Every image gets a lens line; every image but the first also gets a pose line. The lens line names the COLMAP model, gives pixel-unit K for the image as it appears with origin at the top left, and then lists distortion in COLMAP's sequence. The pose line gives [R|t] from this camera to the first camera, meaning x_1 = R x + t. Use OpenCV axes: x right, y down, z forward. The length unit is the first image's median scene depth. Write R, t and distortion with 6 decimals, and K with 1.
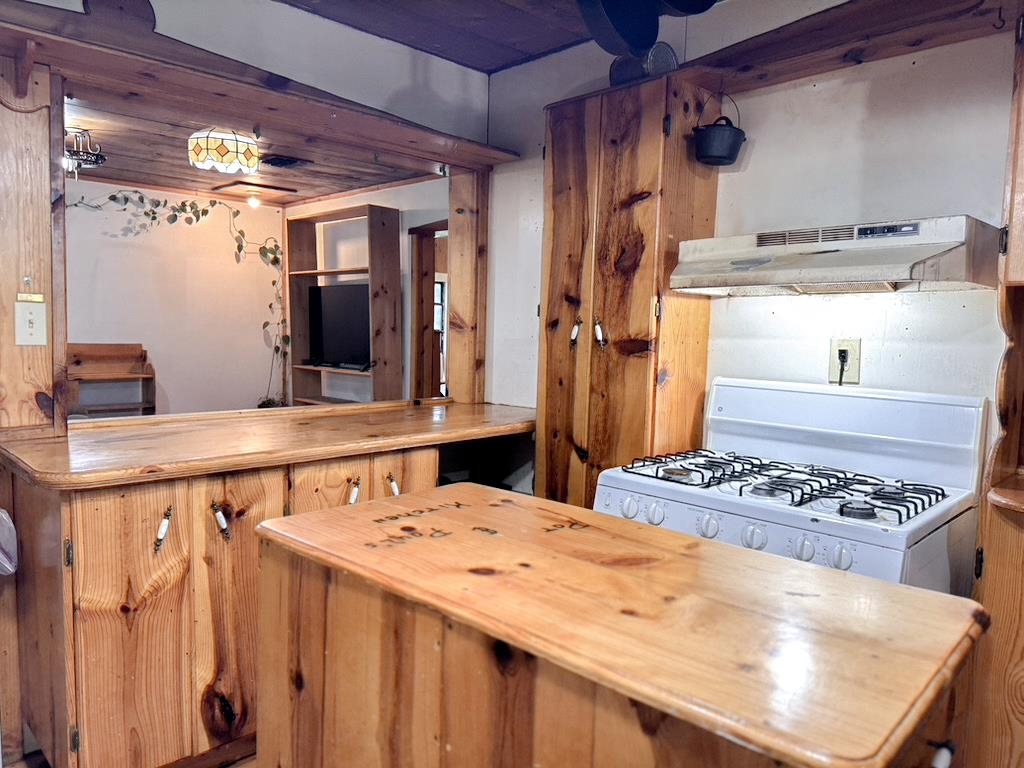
lens RADIAL K [[716.1, 0, 512.7], [0, 716.1, 394.0], [0, 0, 1]] dist [0.029999, -0.003299]
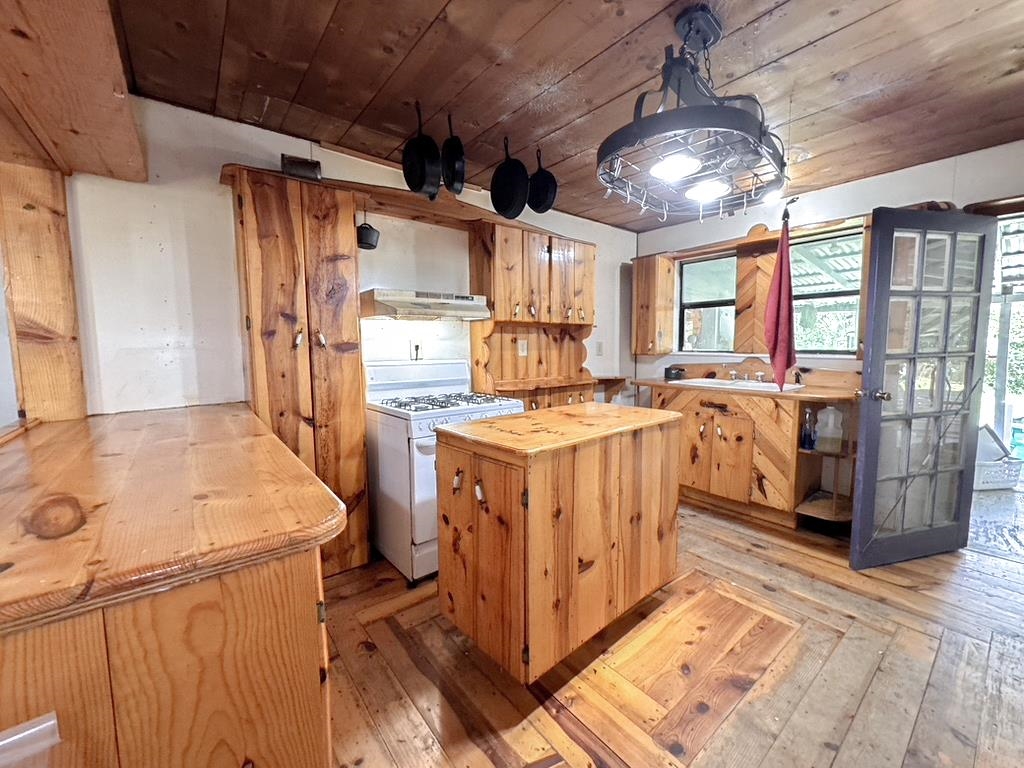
lens RADIAL K [[412.7, 0, 514.5], [0, 412.7, 374.5], [0, 0, 1]] dist [-0.000171, 0.000009]
pose [[0.107617, -0.094760, 0.989666, -0.730759], [0.100557, 0.991380, 0.083989, -0.043480], [-0.989094, 0.090479, 0.116218, 0.501744]]
